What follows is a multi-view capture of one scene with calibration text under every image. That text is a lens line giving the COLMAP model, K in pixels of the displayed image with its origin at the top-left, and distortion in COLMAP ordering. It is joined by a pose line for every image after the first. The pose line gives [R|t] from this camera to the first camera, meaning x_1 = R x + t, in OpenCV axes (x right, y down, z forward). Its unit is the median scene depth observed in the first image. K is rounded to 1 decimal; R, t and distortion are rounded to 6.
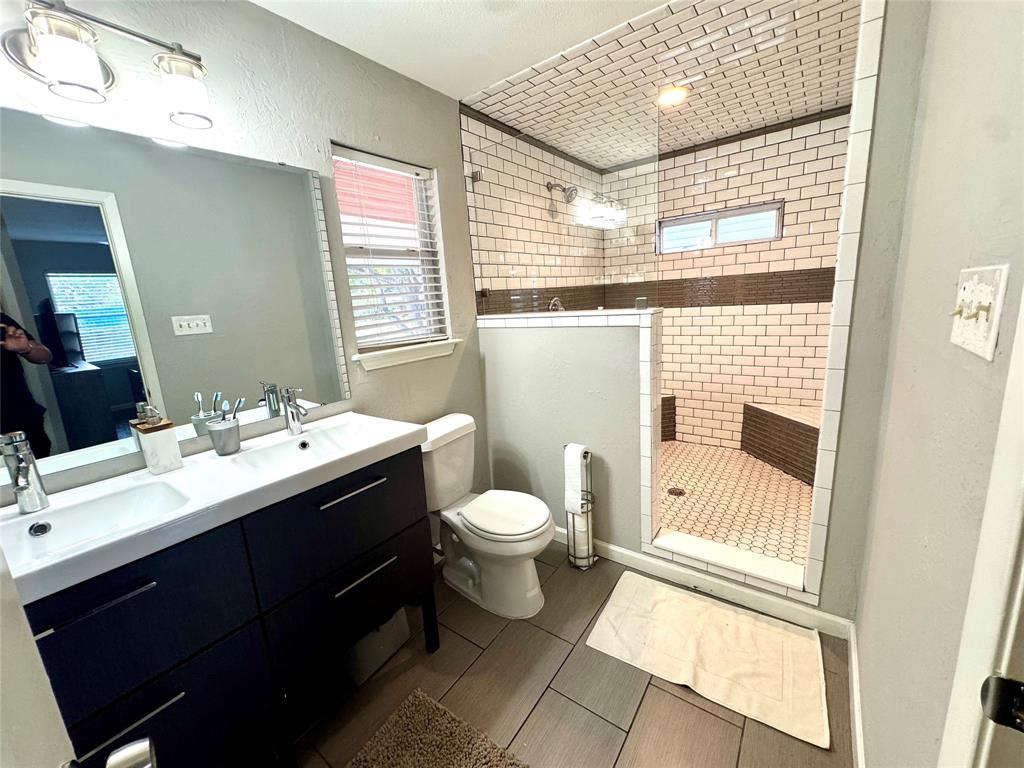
lens RADIAL K [[409.4, 0, 511.4], [0, 409.4, 382.6], [0, 0, 1]] dist [-0.002133, 0.000428]
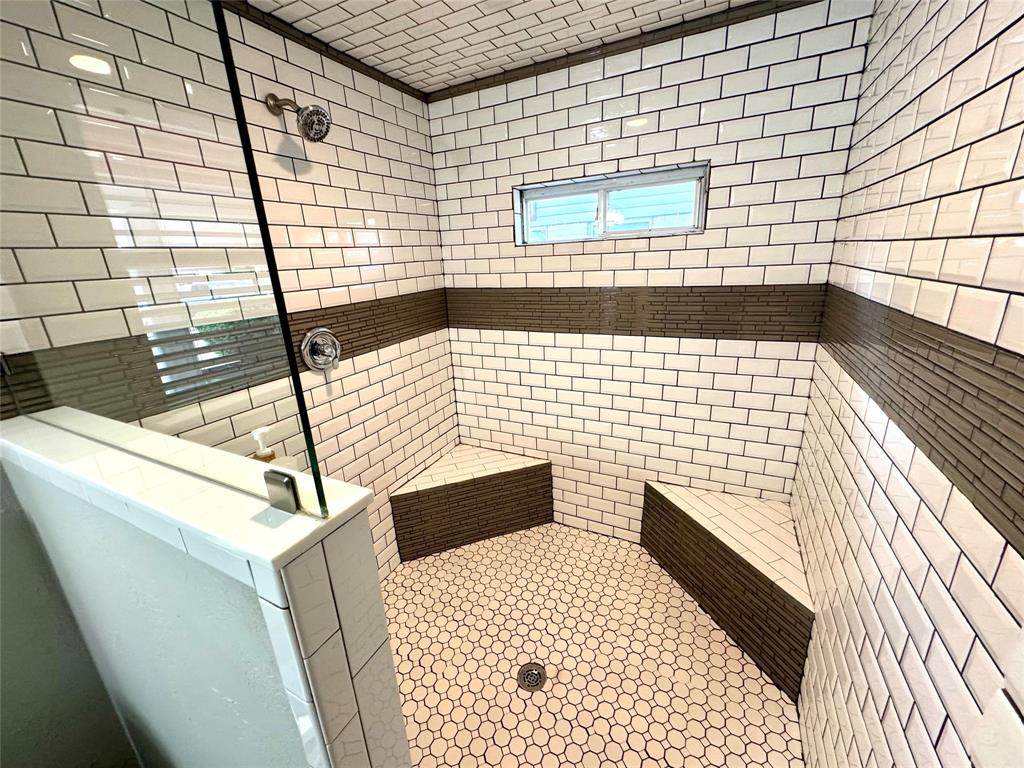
lens RADIAL K [[409.4, 0, 511.9], [0, 409.4, 382.8], [0, 0, 1]] dist [-0.002133, 0.000428]
pose [[0.983557, -0.030838, 0.177944, 0.257547], [0.016780, 0.996656, 0.079969, -0.173051], [-0.179815, -0.075668, 0.980786, 0.424142]]
